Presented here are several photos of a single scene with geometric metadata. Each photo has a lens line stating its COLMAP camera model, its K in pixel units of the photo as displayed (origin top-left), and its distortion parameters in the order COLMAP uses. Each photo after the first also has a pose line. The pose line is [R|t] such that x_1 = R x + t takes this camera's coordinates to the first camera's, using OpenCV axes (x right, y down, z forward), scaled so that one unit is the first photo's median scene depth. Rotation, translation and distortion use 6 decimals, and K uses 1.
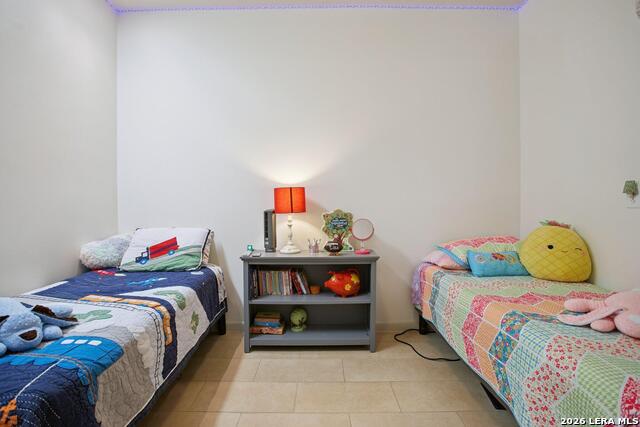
lens RADIAL K [[305.7, 0, 320.3], [0, 305.7, 218.8], [0, 0, 1]] dist [-0.041844, 0.004326]
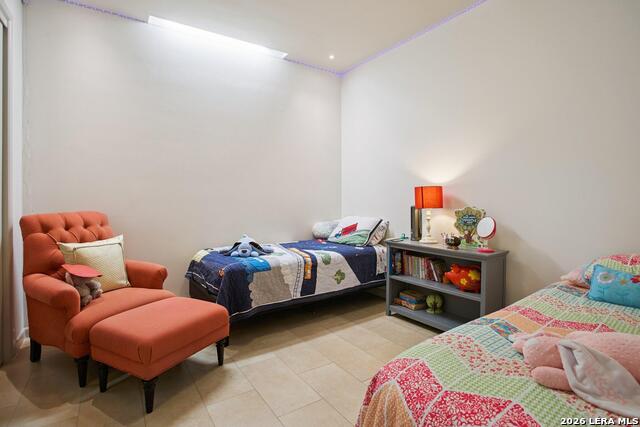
lens RADIAL K [[305.7, 0, 319.0], [0, 305.7, 207.3], [0, 0, 1]] dist [-0.041844, 0.004326]
pose [[0.566458, 0.023504, -0.823755, 0.618437], [-0.040434, 0.999182, 0.000704, -0.008177], [0.823098, 0.032908, 0.566945, 0.005841]]
